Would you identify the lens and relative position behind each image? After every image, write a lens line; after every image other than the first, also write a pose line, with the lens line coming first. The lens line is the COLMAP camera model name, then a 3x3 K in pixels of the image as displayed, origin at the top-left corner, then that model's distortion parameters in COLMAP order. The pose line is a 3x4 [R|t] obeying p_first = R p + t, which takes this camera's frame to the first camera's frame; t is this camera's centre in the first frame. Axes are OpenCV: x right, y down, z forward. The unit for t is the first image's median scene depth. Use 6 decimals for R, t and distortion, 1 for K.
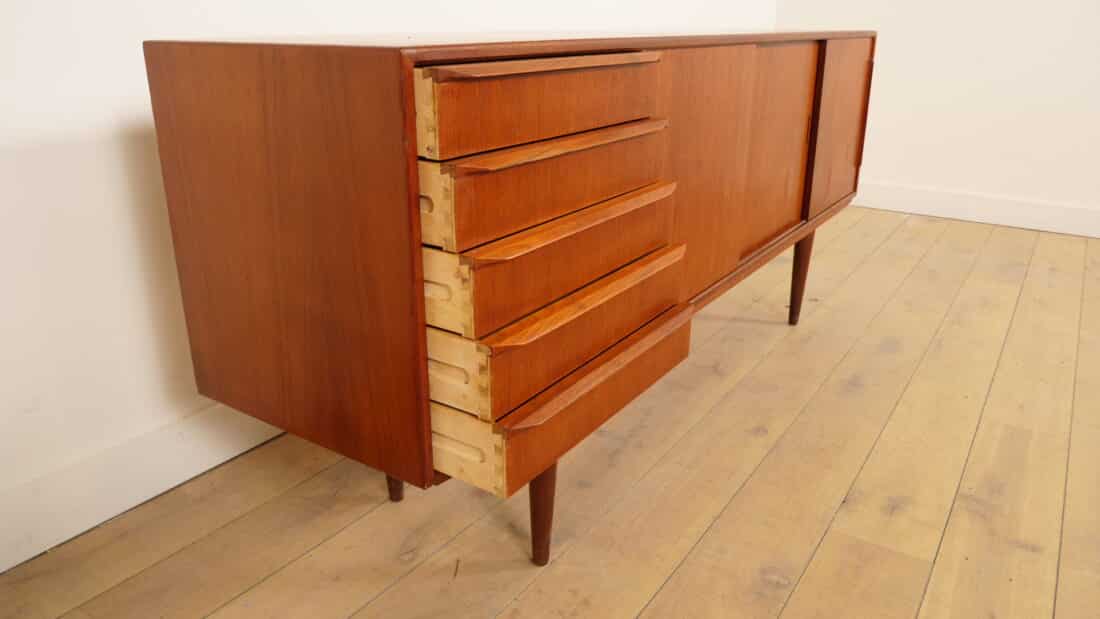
lens RADIAL K [[808.3, 0, 550.0], [0, 808.3, 309.5], [0, 0, 1]] dist [-0.039273, 0.010332]
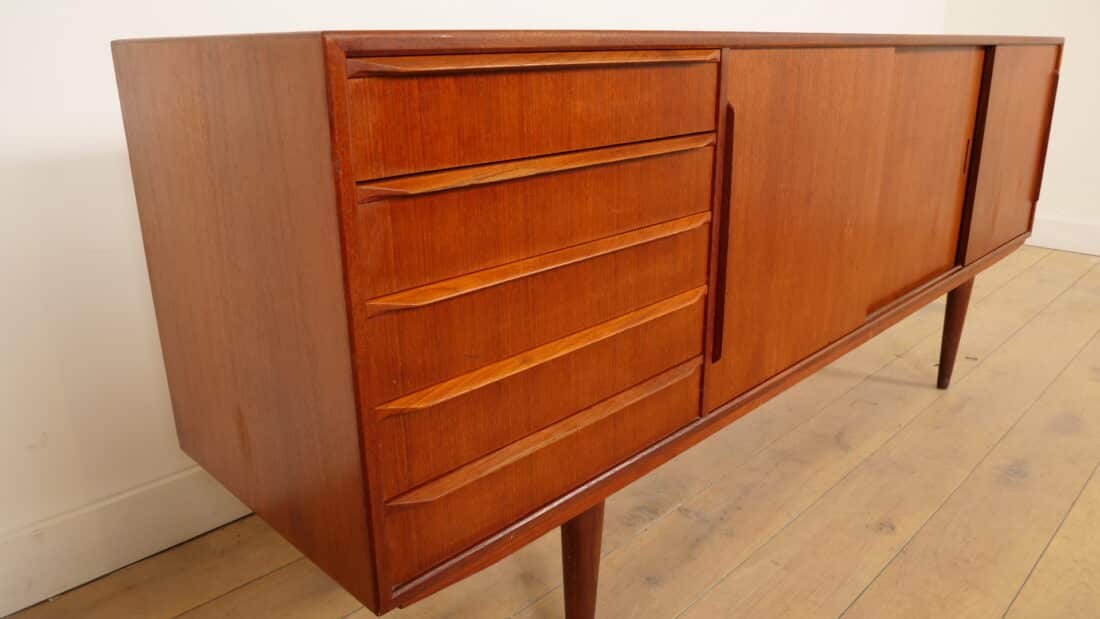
lens RADIAL K [[808.3, 0, 550.0], [0, 808.3, 309.5], [0, 0, 1]] dist [-0.039273, 0.010332]
pose [[0.981869, 0.046705, -0.183720, 0.062834], [-0.051763, 0.998398, -0.022833, -0.027860], [0.182359, 0.031929, 0.982713, 0.133538]]
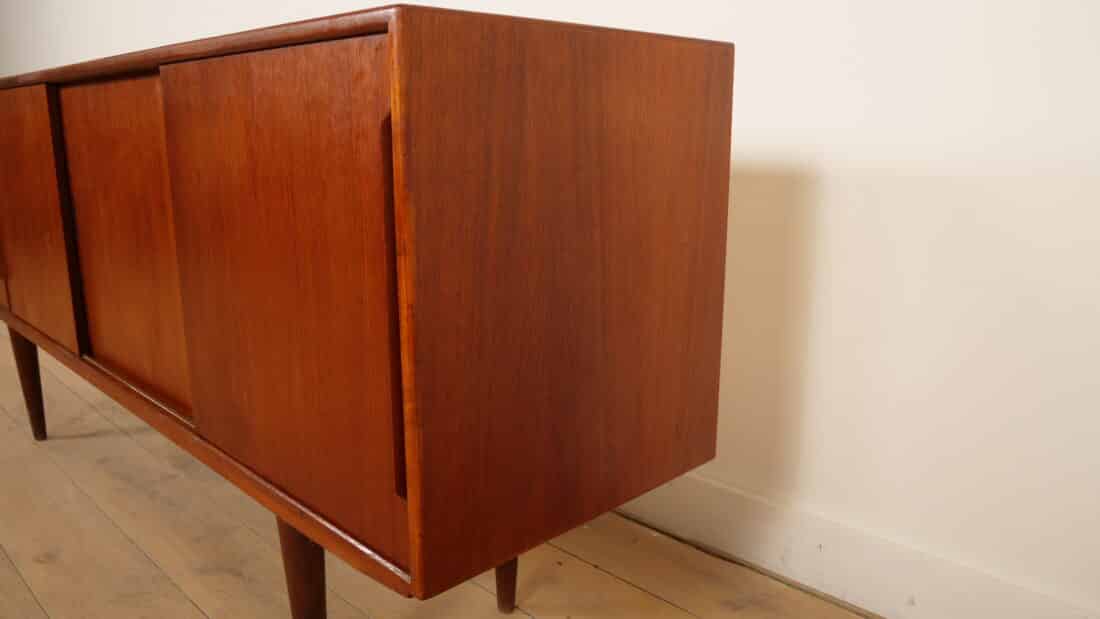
lens RADIAL K [[819.1, 0, 522.3], [0, 819.1, 312.6], [0, 0, 1]] dist [-0.013806, -0.006628]
pose [[-0.219028, 0.222157, -0.950091, 0.791473], [-0.324058, 0.901899, 0.285595, -0.412348], [0.920333, 0.370438, -0.125550, 1.314697]]
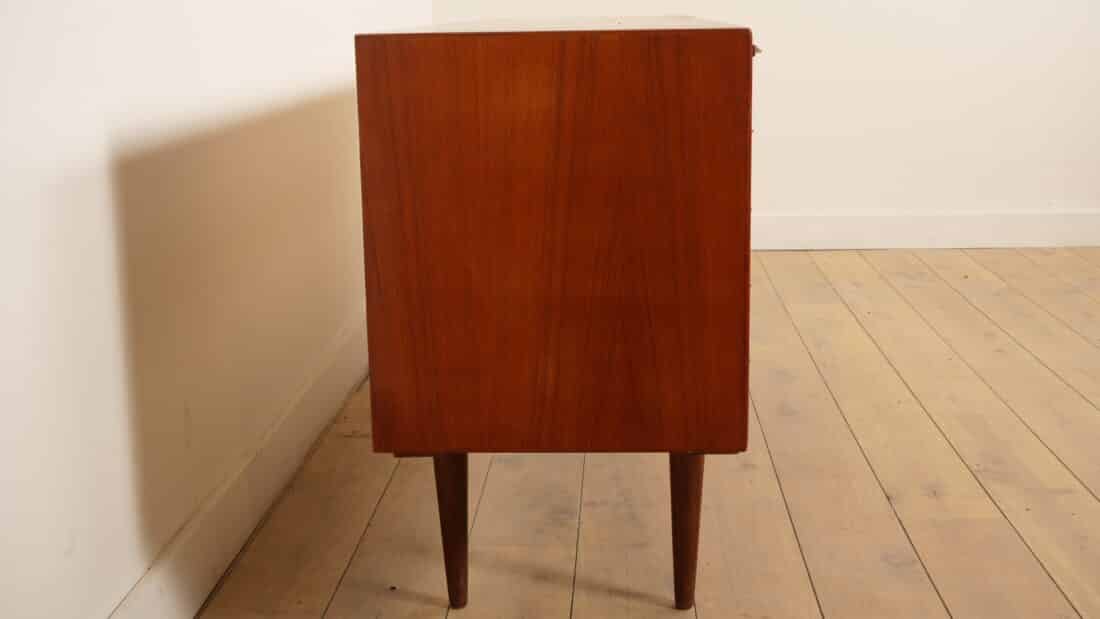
lens RADIAL K [[1420.1, 0, 550.0], [0, 1420.1, 309.5], [0, 0, 1]] dist [-0.192074, -0.007304]
pose [[0.861379, -0.110875, 0.495714, -0.600262], [0.175270, 0.980829, -0.085179, 0.070521], [-0.476766, 0.160255, 0.864299, -0.210673]]
